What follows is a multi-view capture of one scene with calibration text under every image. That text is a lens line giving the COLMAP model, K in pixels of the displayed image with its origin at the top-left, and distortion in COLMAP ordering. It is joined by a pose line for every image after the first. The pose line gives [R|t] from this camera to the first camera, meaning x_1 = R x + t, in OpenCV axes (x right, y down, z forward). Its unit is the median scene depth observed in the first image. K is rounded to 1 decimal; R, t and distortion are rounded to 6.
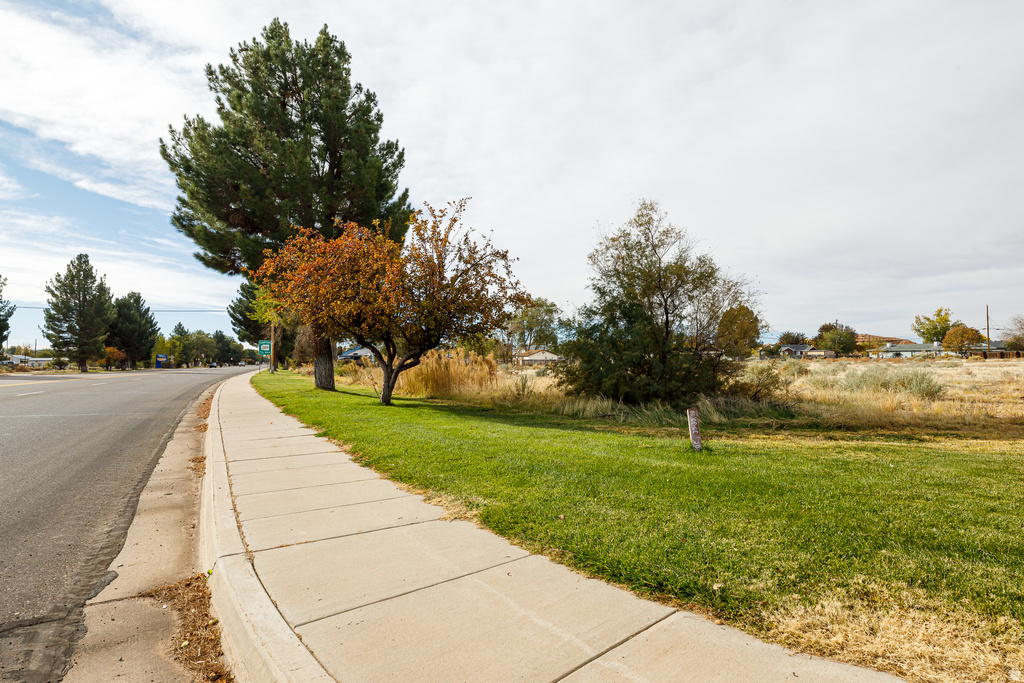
lens RADIAL K [[562.9, 0, 512.0], [0, 562.9, 341.5], [0, 0, 1]] dist [0.001814, 0.000039]
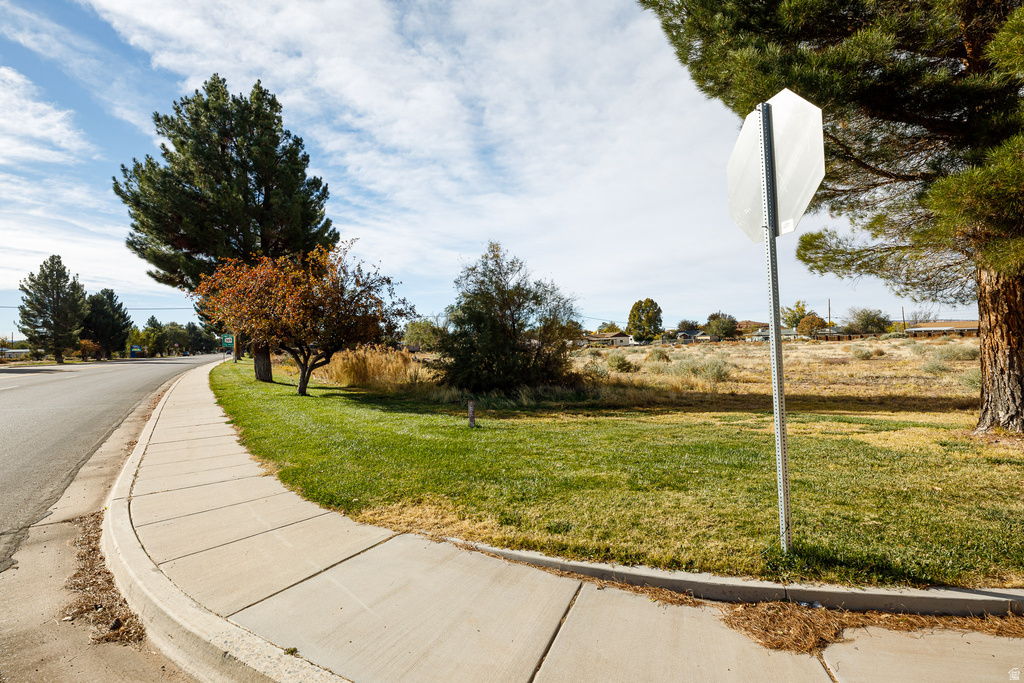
lens RADIAL K [[488.7, 0, 512.0], [0, 488.7, 341.5], [0, 0, 1]] dist [-0.009972, 0.000176]
pose [[0.994983, -0.012202, 0.099300, 0.099959], [0.009517, 0.999577, 0.027469, -0.024995], [-0.099593, -0.026386, 0.994678, -0.107522]]
